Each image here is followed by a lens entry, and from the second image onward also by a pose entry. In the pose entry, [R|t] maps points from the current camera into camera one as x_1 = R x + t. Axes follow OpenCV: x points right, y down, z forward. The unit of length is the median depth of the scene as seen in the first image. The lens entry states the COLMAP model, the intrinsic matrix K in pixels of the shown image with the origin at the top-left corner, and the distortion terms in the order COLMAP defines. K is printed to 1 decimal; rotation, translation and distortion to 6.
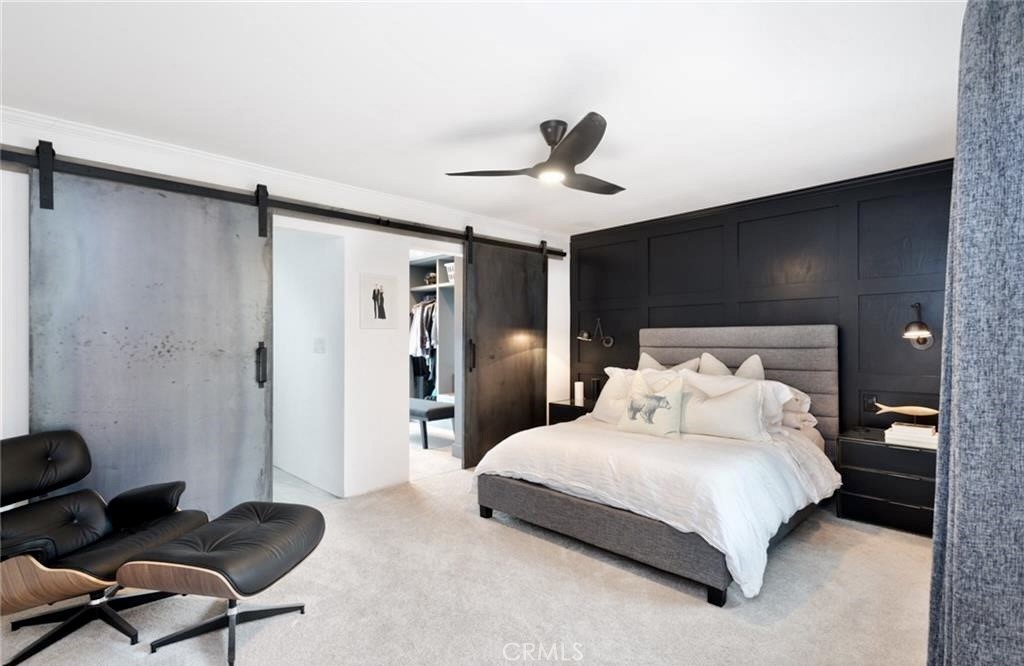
lens RADIAL K [[490.4, 0, 523.9], [0, 490.4, 343.1], [0, 0, 1]] dist [0.019170, -0.000219]
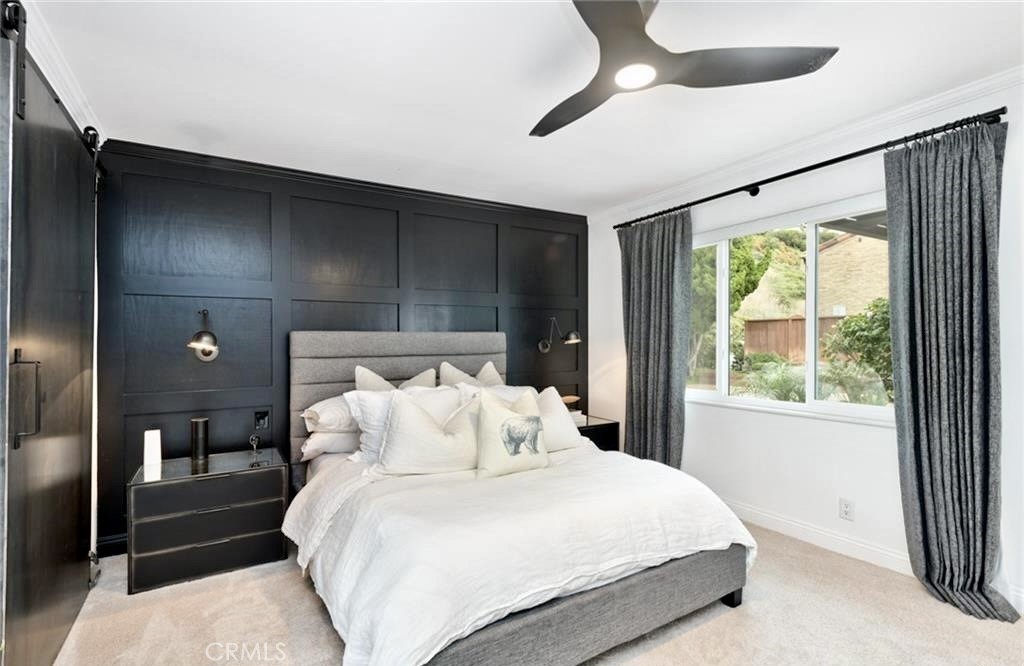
lens RADIAL K [[490.4, 0, 523.9], [0, 490.4, 343.1], [0, 0, 1]] dist [0.019170, -0.000219]
pose [[0.233058, 0.005222, 0.972449, -0.426867], [0.017804, 0.999795, -0.009636, -0.001408], [-0.972300, 0.019560, 0.232917, 0.727644]]
